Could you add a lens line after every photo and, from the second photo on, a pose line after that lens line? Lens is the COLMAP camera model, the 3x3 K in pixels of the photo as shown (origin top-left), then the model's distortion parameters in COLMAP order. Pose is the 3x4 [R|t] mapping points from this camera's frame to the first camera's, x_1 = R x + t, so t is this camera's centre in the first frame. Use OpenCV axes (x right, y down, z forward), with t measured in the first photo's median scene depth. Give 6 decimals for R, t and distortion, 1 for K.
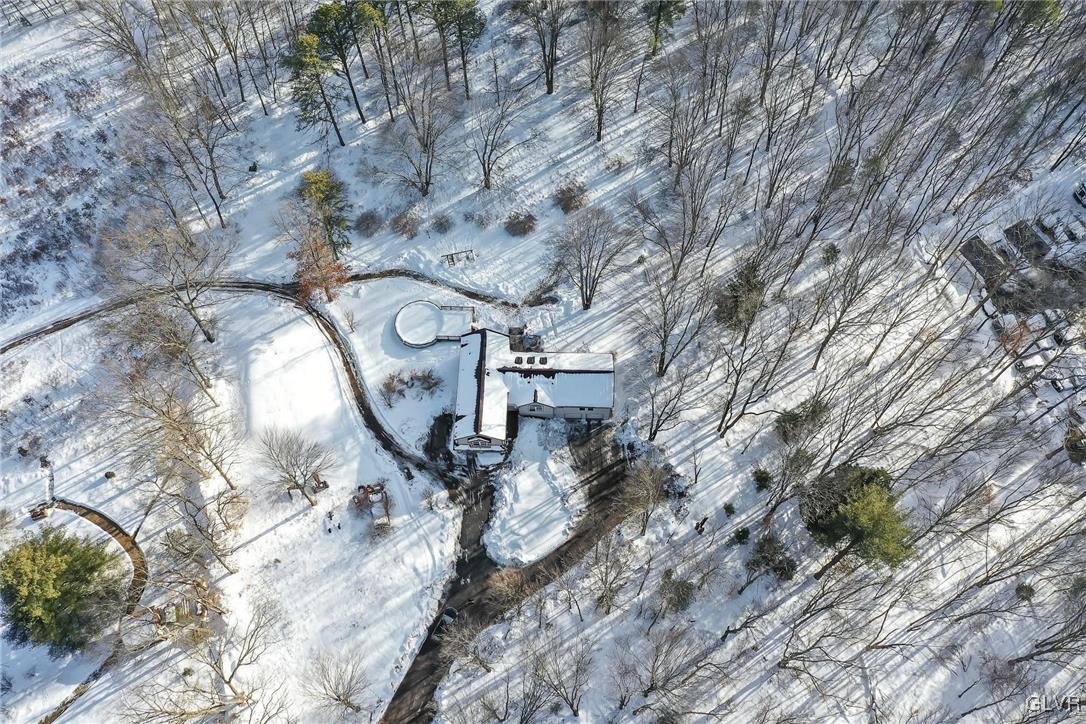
lens RADIAL K [[858.6, 0, 540.6], [0, 858.6, 363.0], [0, 0, 1]] dist [0.008963, 0.008258]
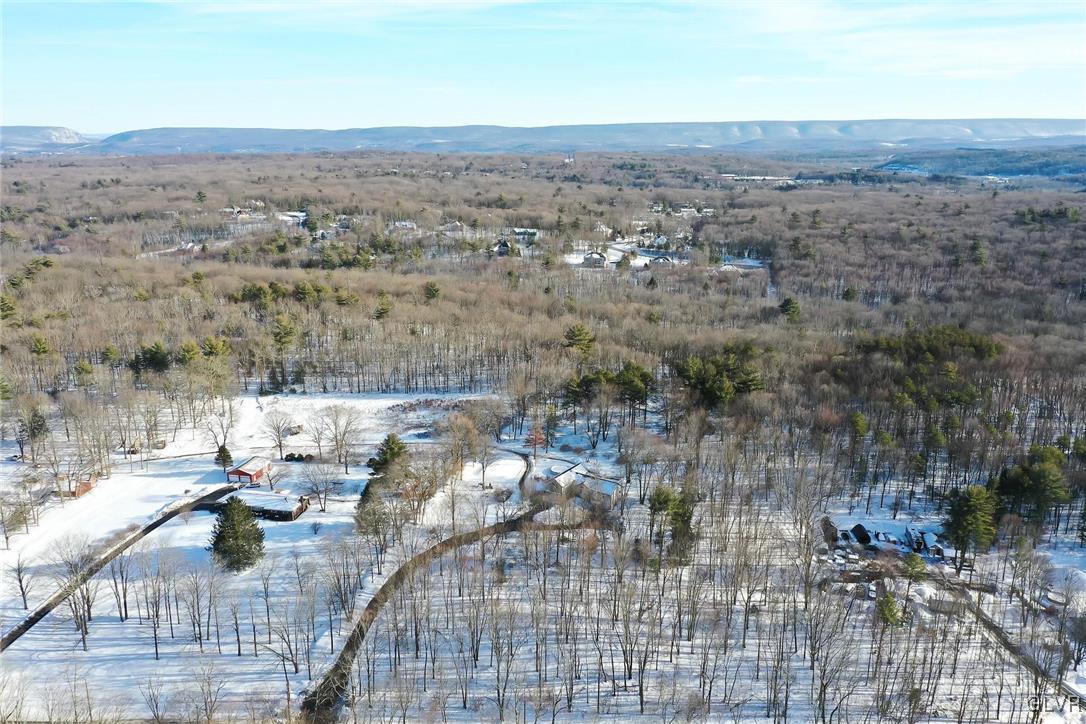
lens RADIAL K [[858.6, 0, 540.6], [0, 858.6, 363.0], [0, 0, 1]] dist [0.008963, 0.008258]
pose [[0.833527, 0.151746, -0.531231, 1.050122], [-0.497424, 0.624558, -0.602077, 1.254661], [0.240422, 0.766095, 0.596067, -0.650756]]
